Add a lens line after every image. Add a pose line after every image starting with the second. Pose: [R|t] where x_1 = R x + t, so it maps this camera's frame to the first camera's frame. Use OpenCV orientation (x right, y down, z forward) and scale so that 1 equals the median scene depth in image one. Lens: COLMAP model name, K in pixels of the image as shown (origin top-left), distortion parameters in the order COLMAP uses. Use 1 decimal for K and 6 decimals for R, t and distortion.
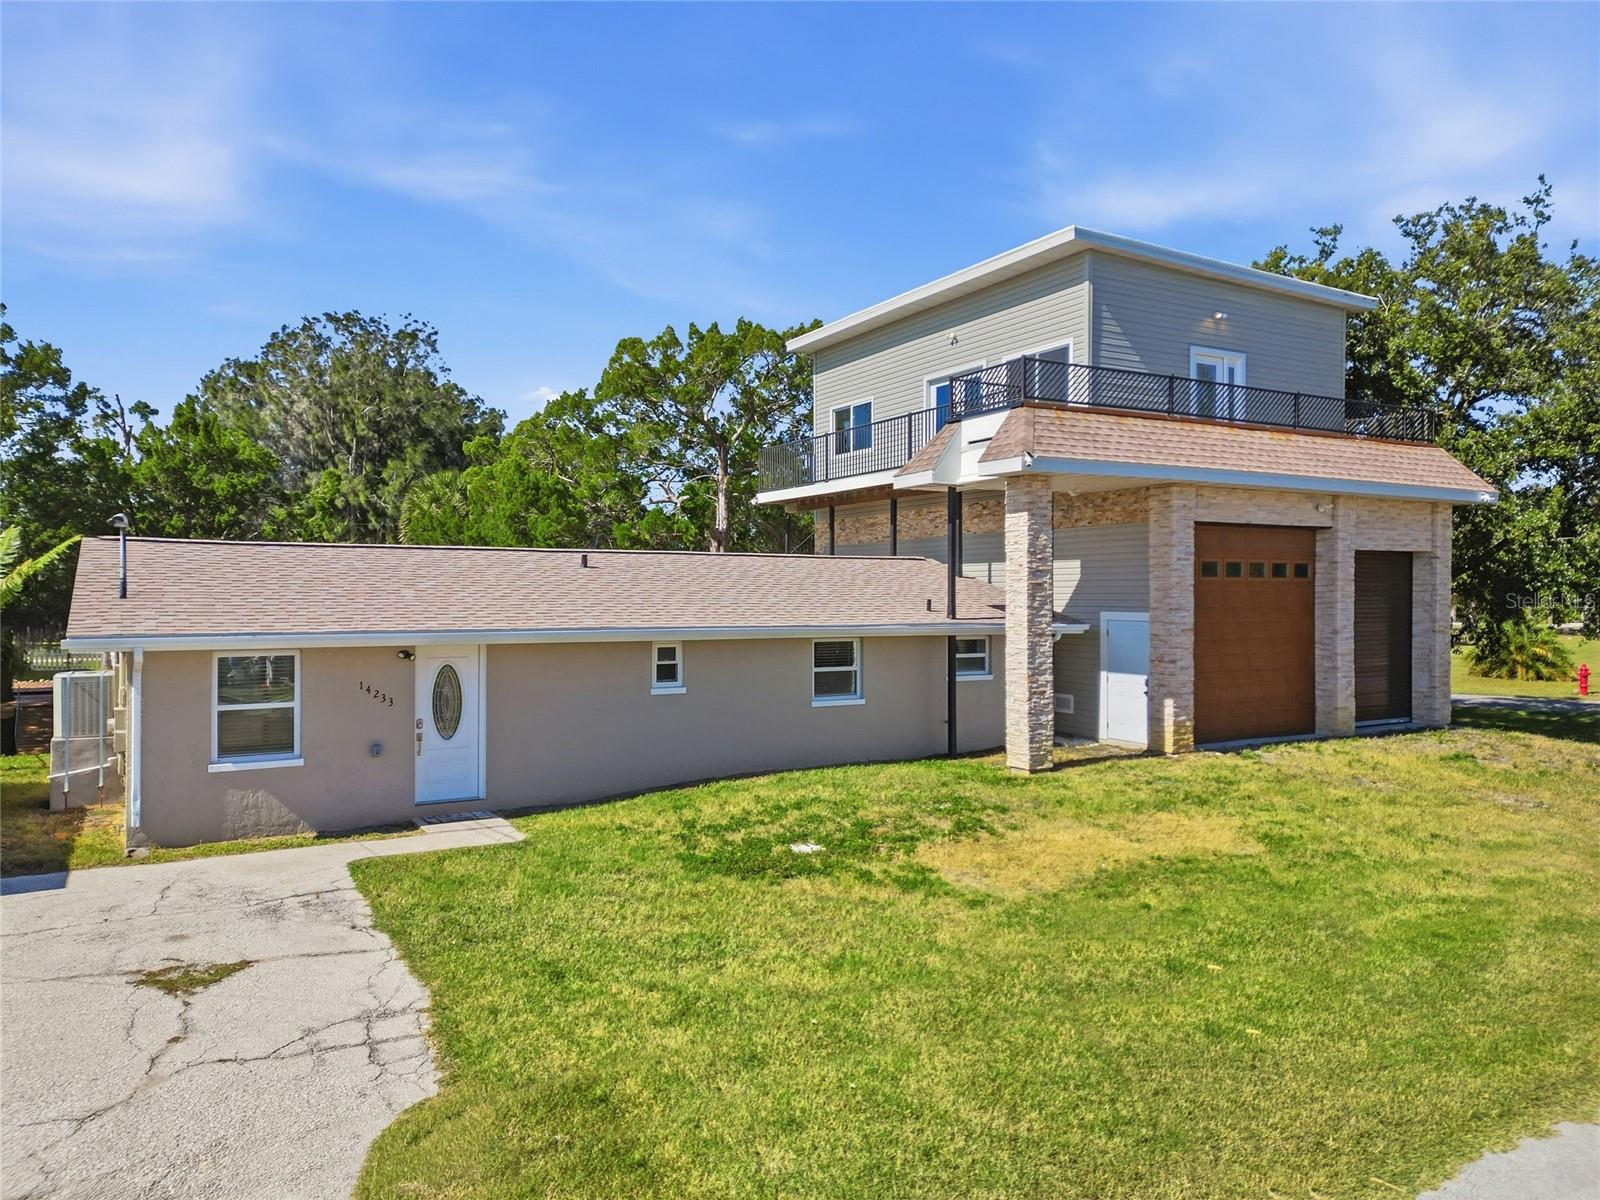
lens RADIAL K [[1105.0, 0, 801.8], [0, 1105.0, 591.0], [0, 0, 1]] dist [0.108303, -0.113332]
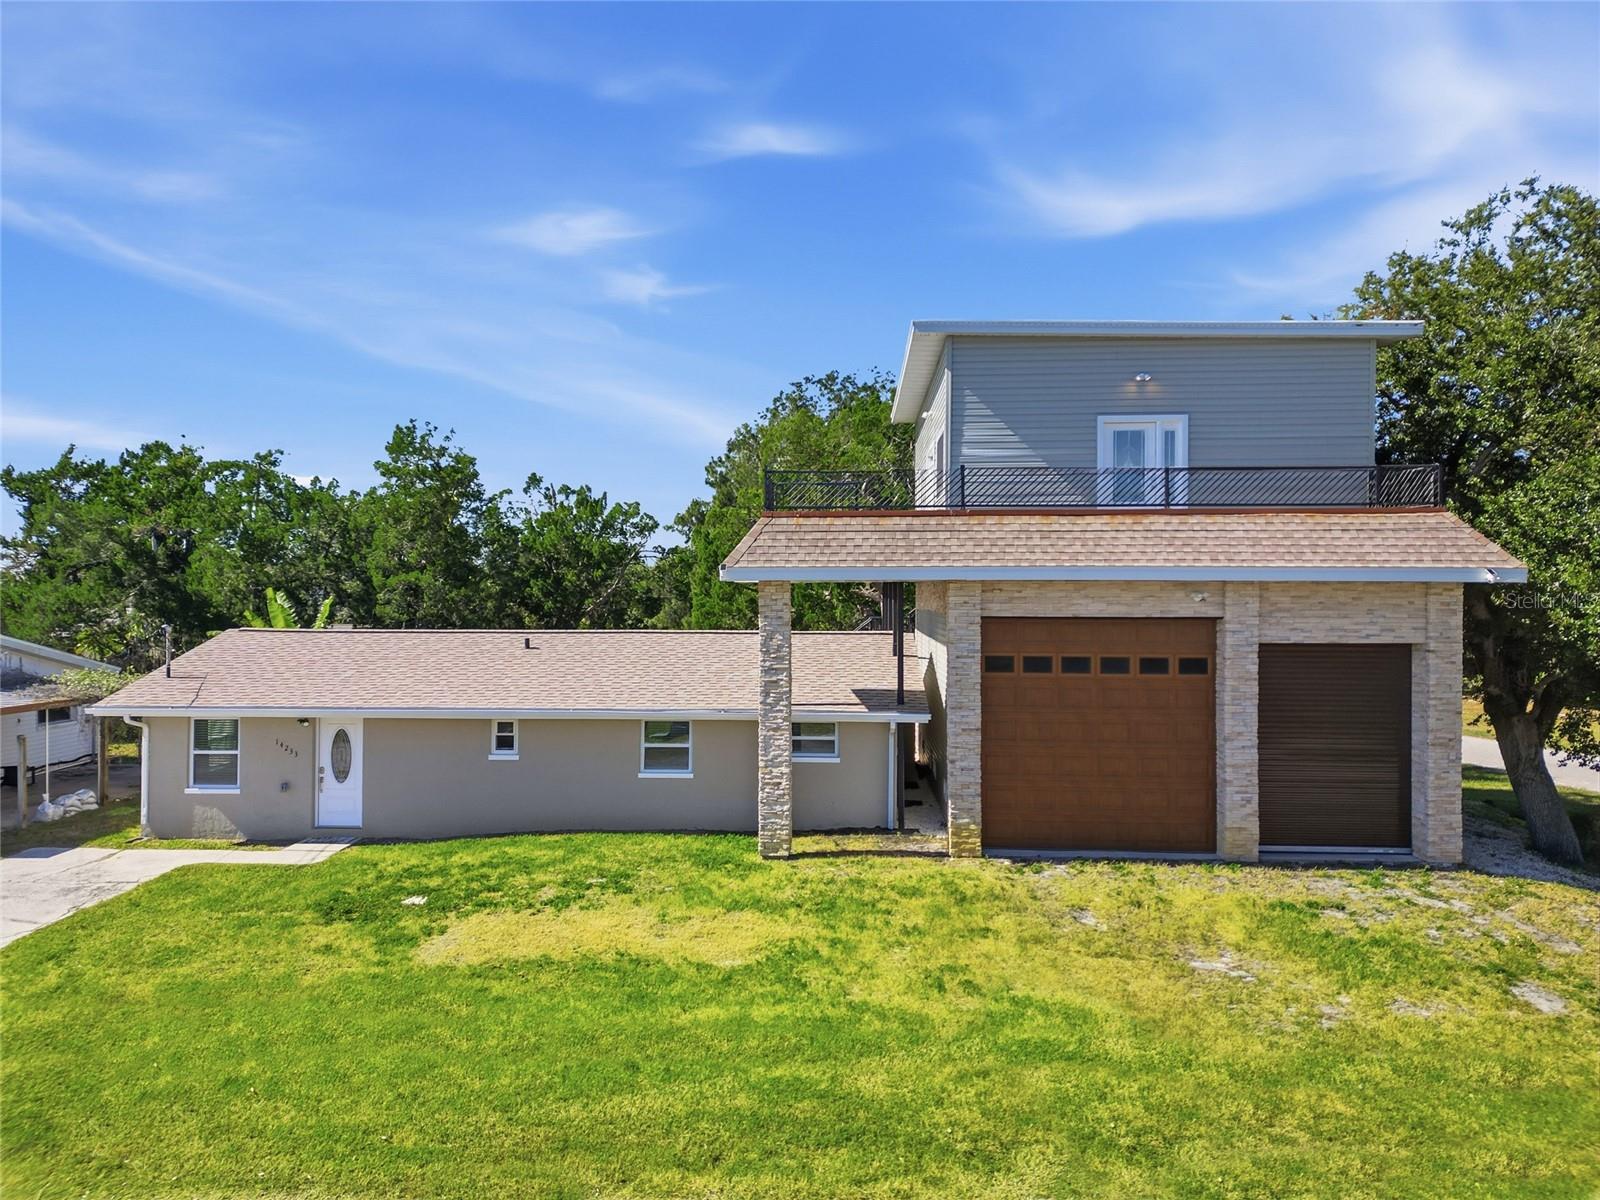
lens RADIAL K [[1105.0, 0, 801.8], [0, 1105.0, 591.0], [0, 0, 1]] dist [0.108303, -0.113332]
pose [[0.839466, -0.000005, -0.543413, 0.770983], [-0.001286, 0.999997, -0.001997, -0.086610], [0.543411, 0.002375, 0.839463, 0.114134]]
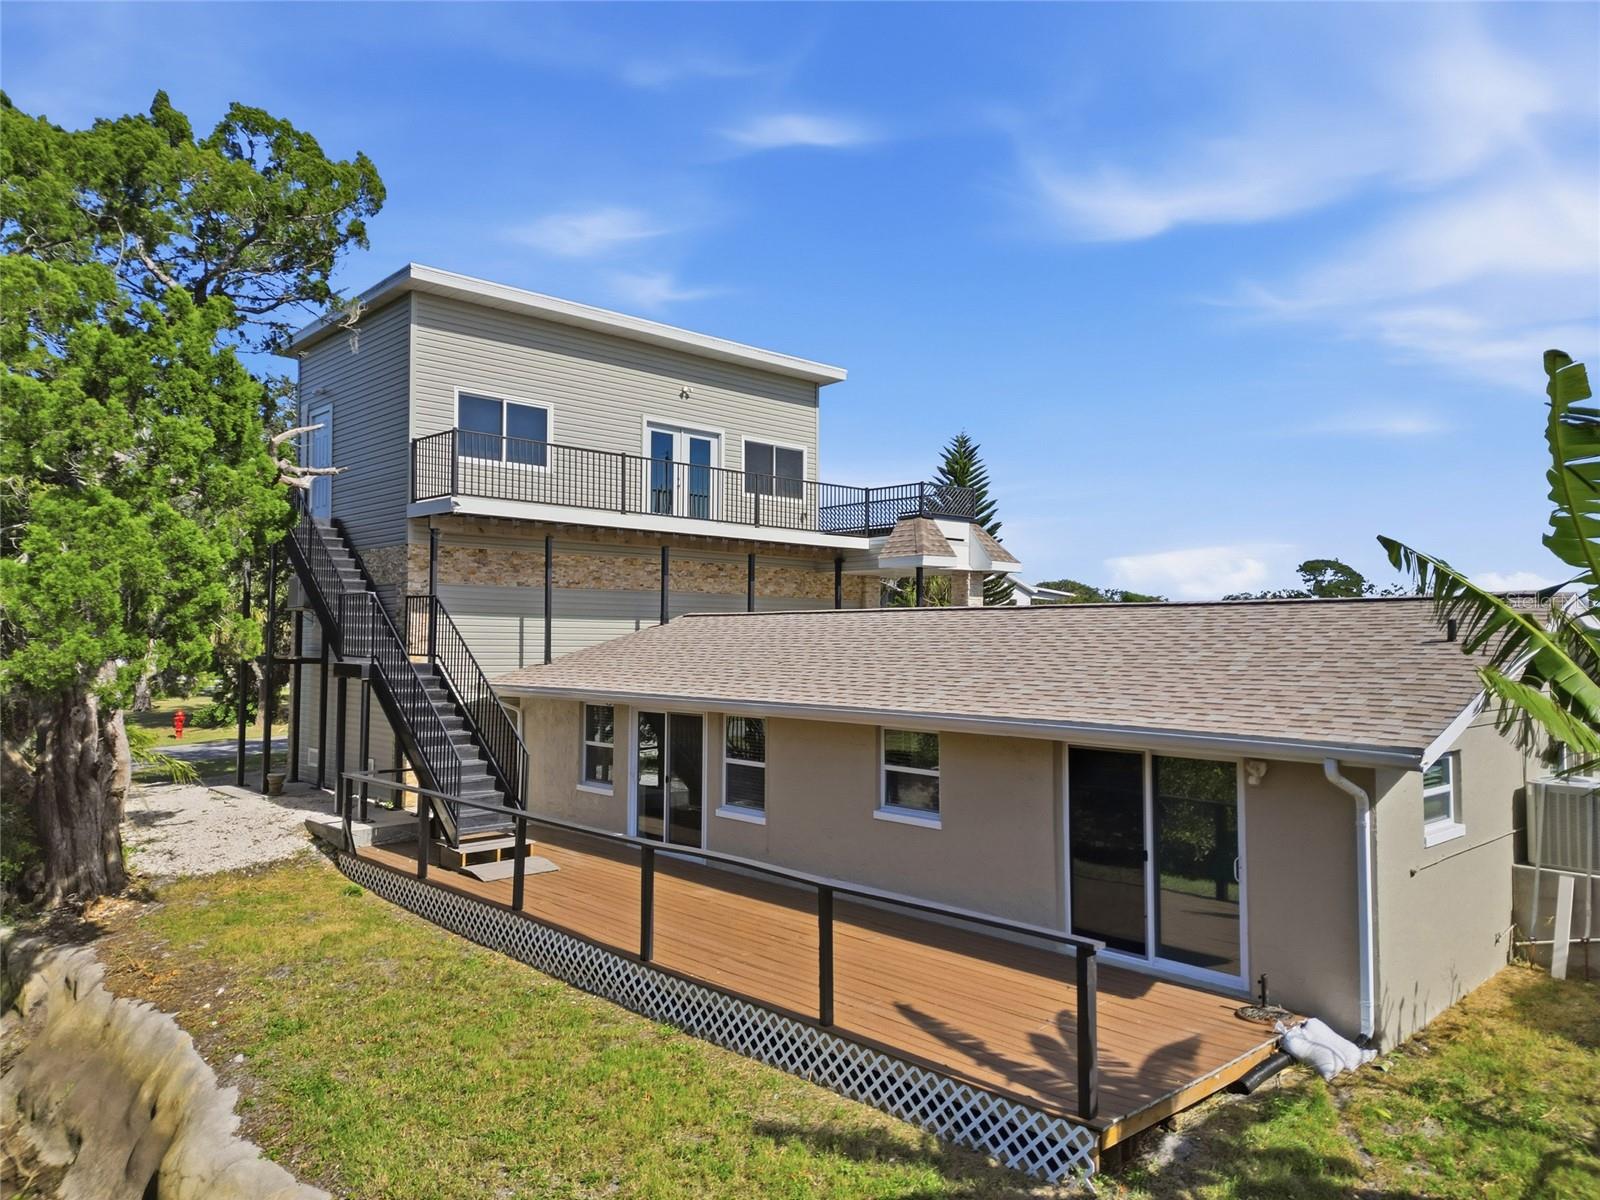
lens RADIAL K [[1105.0, 0, 801.8], [0, 1105.0, 591.0], [0, 0, 1]] dist [0.108303, -0.113332]
pose [[-0.226597, 0.063733, 0.971901, -0.791246], [0.008417, 0.997948, -0.063479, 0.010543], [-0.973952, -0.006204, -0.226669, 1.073421]]
